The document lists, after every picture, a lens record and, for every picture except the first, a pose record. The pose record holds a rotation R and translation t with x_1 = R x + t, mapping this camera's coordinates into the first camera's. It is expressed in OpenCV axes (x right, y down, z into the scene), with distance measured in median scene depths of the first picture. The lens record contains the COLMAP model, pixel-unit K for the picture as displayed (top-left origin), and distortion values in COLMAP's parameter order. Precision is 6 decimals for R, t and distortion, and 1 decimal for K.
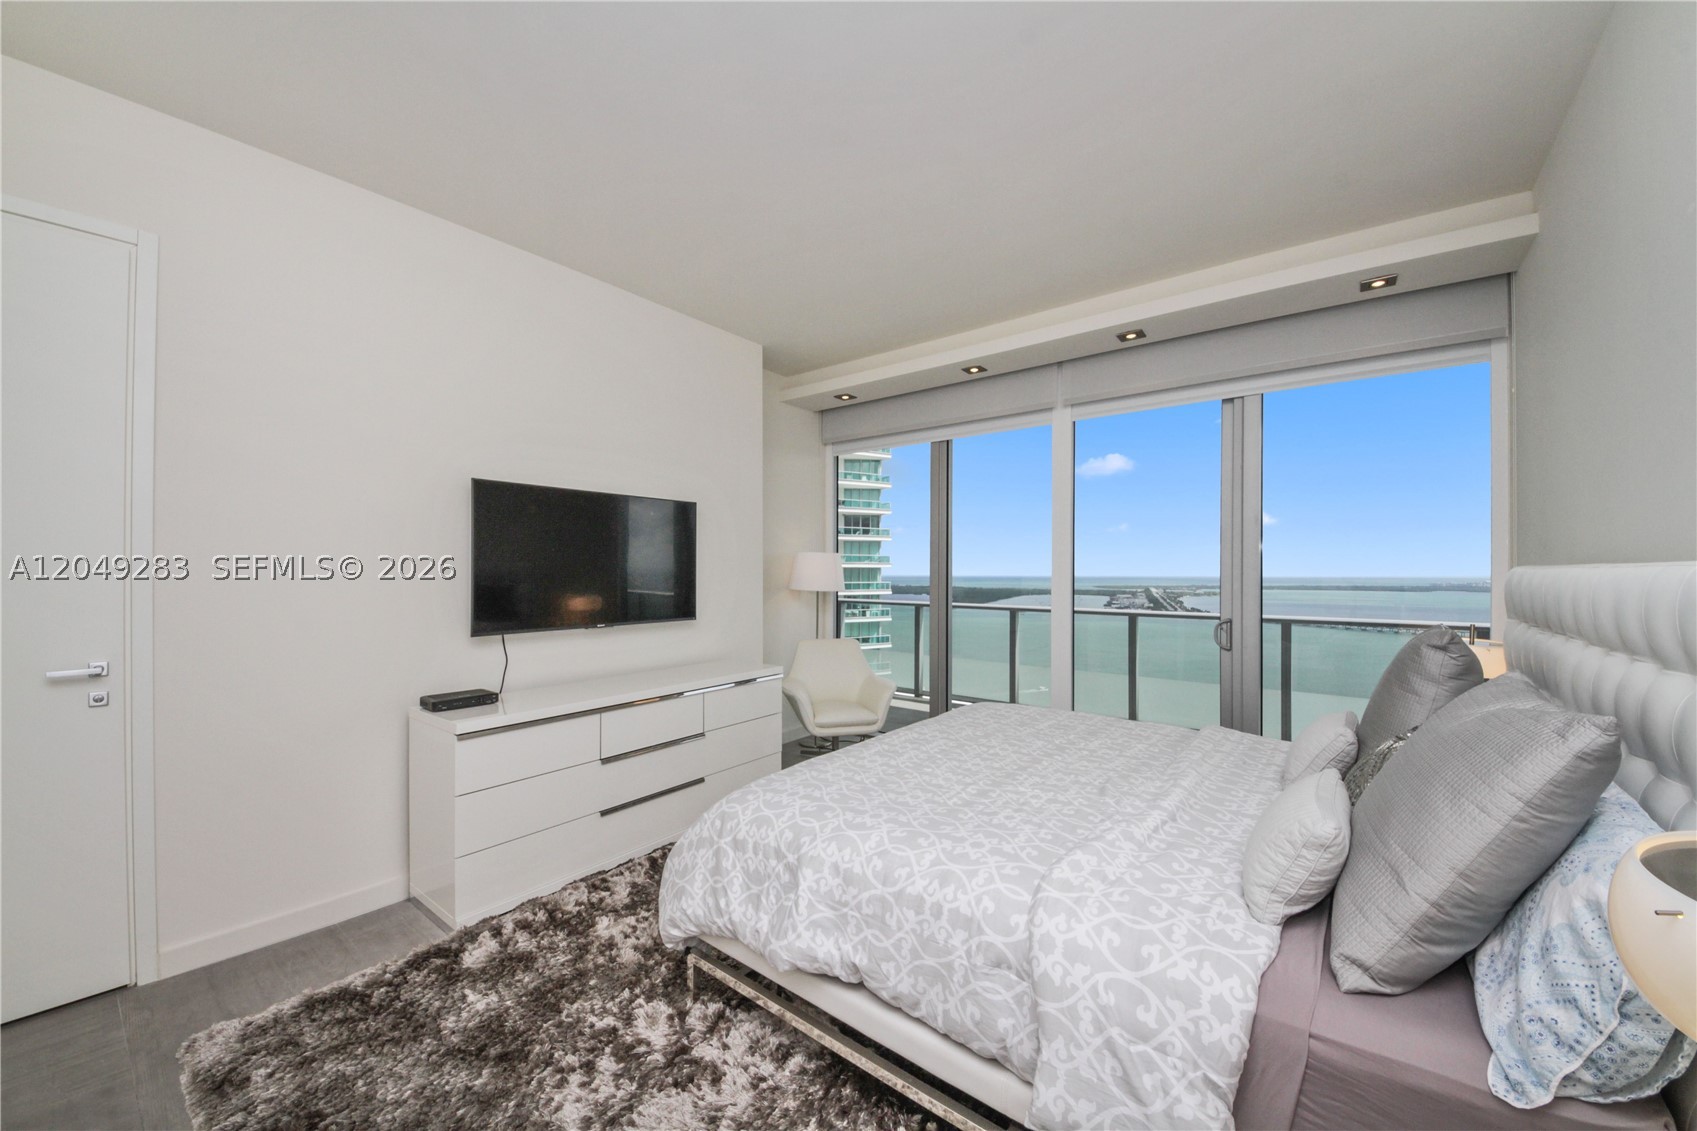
lens RADIAL K [[628.2, 0, 845.9], [0, 628.2, 575.2], [0, 0, 1]] dist [0.023984, -0.012887]
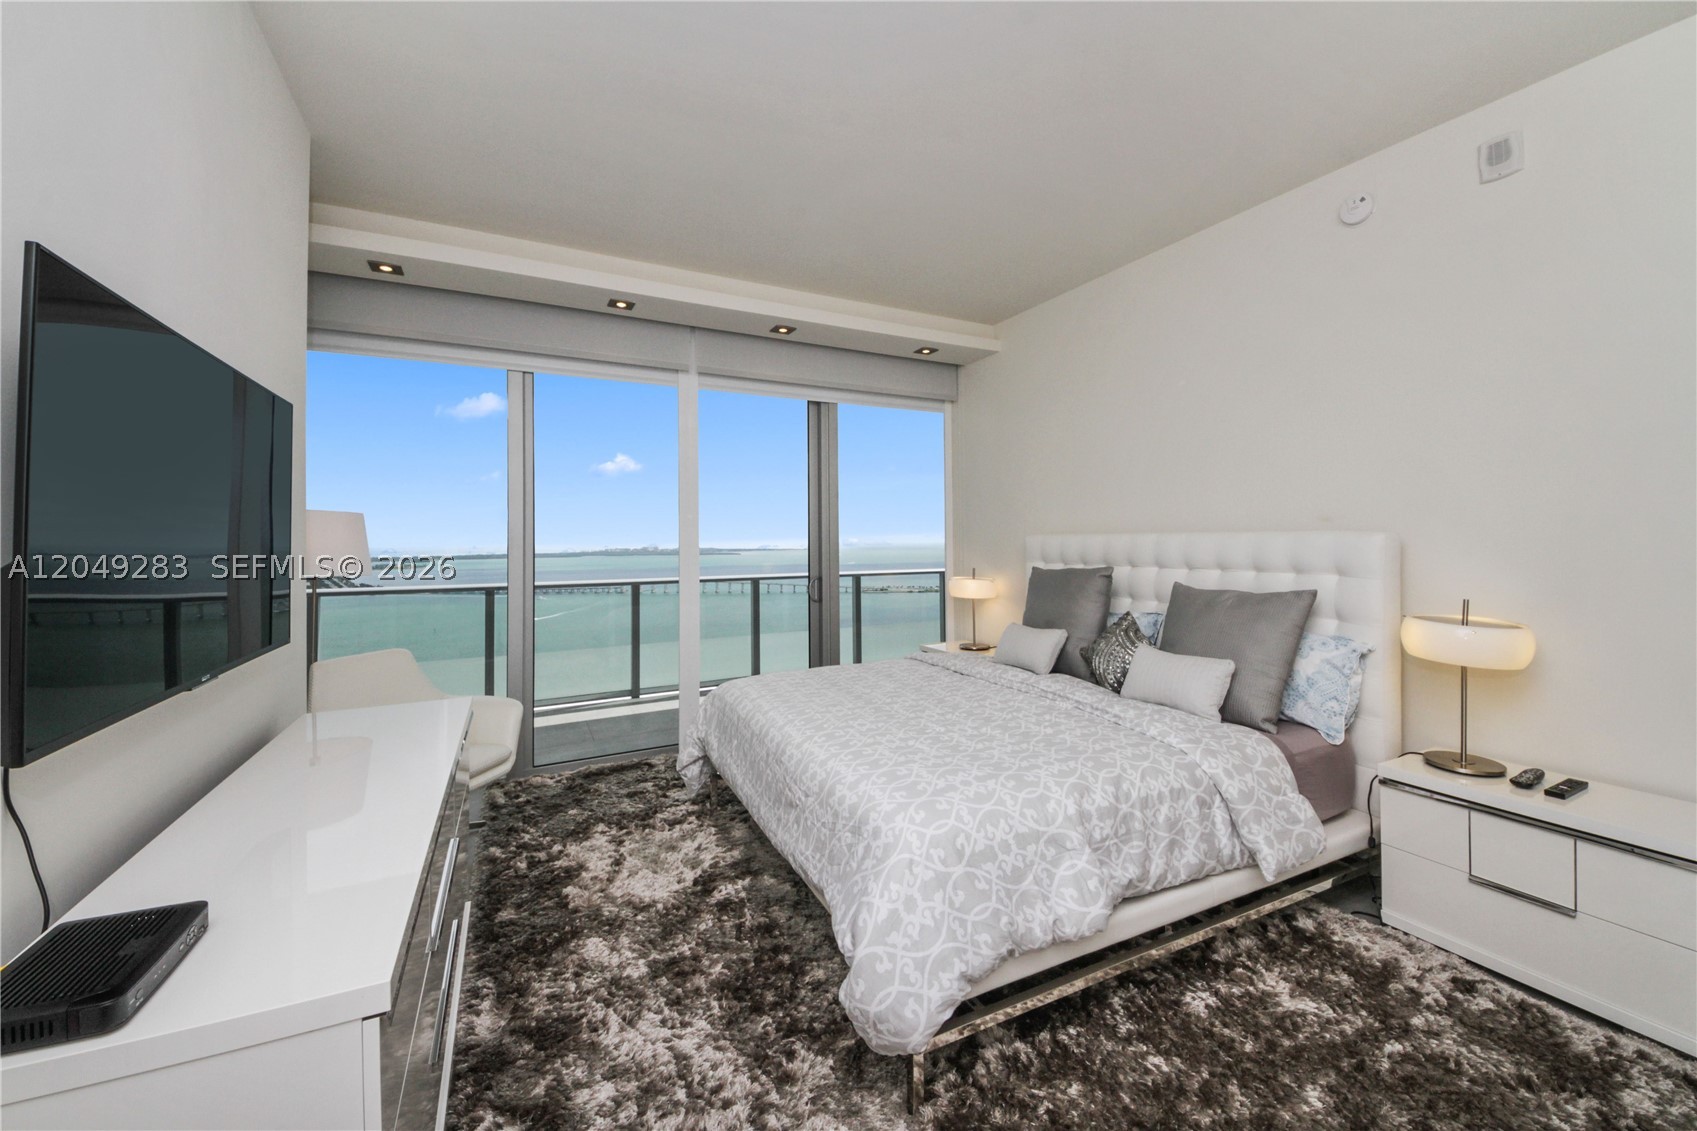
lens RADIAL K [[628.2, 0, 845.9], [0, 628.2, 575.2], [0, 0, 1]] dist [0.023984, -0.012887]
pose [[0.433772, -0.058566, 0.899117, -0.460389], [0.017622, 0.998246, 0.056522, -0.006778], [-0.900850, -0.008673, 0.434043, 0.370032]]
